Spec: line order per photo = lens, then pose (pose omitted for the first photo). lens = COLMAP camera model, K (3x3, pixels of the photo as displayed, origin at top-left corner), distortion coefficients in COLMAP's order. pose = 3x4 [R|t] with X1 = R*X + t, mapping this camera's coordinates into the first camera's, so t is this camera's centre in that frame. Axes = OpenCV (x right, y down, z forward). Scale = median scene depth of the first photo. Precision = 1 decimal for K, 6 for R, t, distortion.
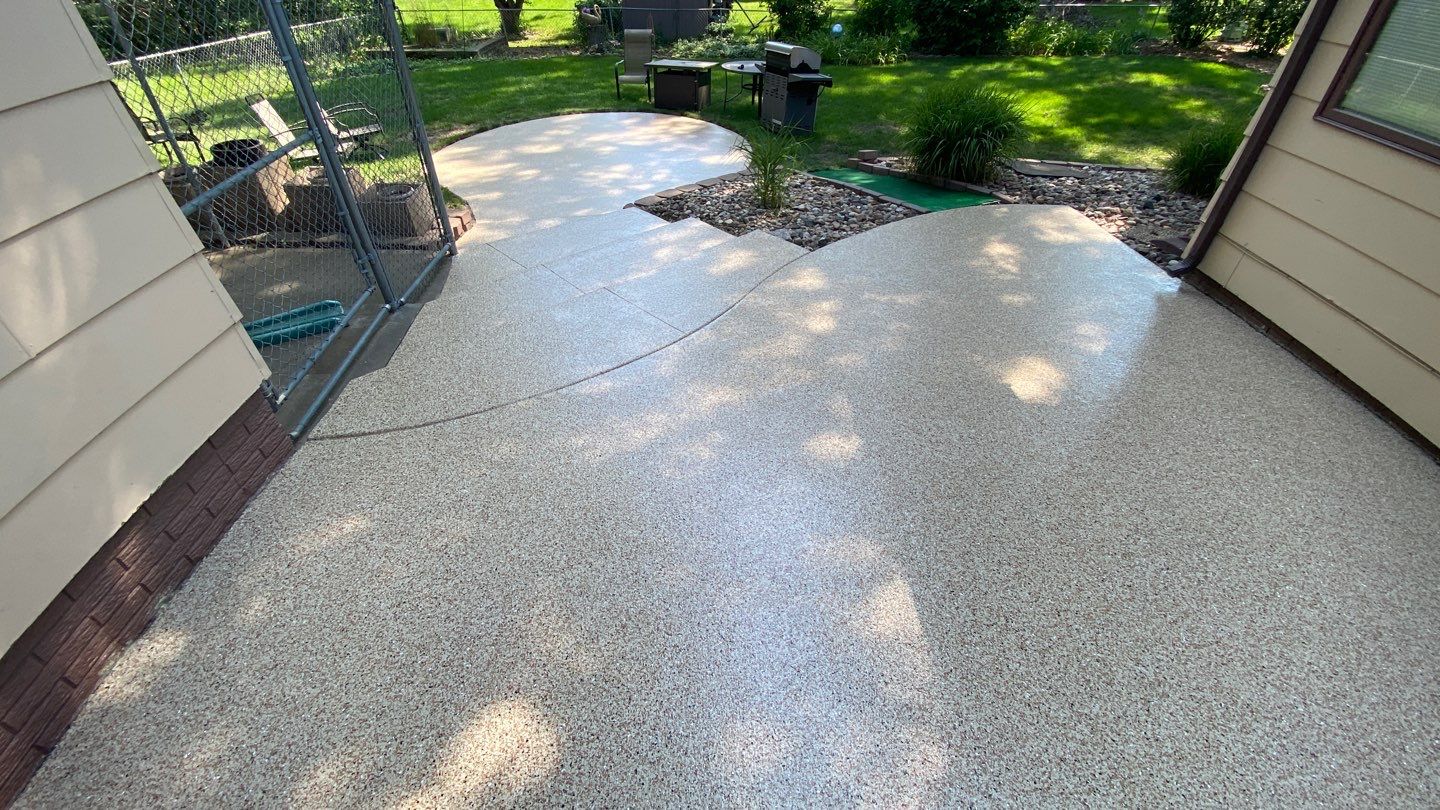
lens RADIAL K [[569.4, 0, 720.0], [0, 569.4, 405.0], [0, 0, 1]] dist [-0.000418, -0.016624]
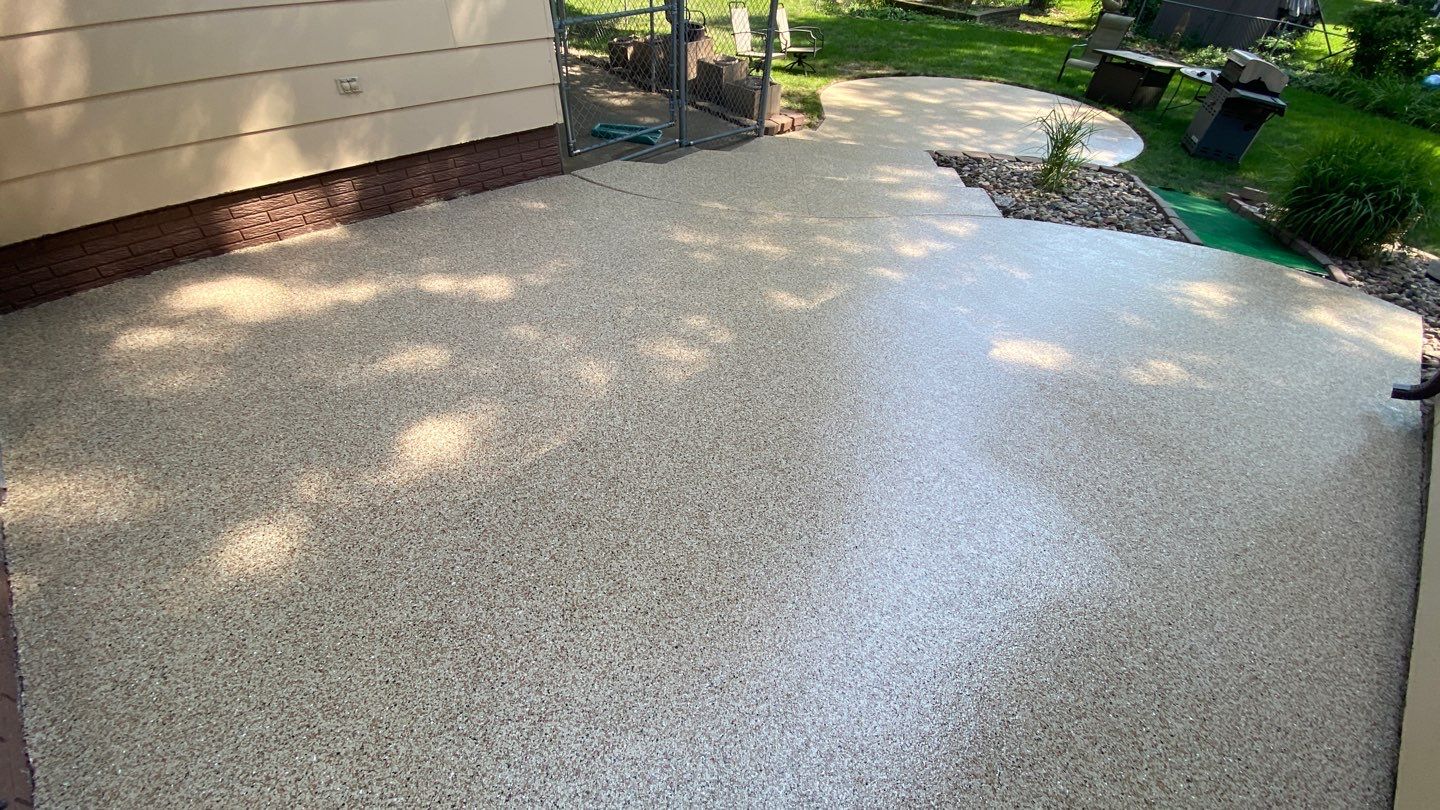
lens RADIAL K [[569.4, 0, 720.0], [0, 569.4, 405.0], [0, 0, 1]] dist [-0.000418, -0.016624]
pose [[0.686207, 0.506744, -0.521853, 0.420956], [-0.489587, 0.852344, 0.183888, 0.059706], [0.537982, 0.129307, 0.832980, -0.053300]]
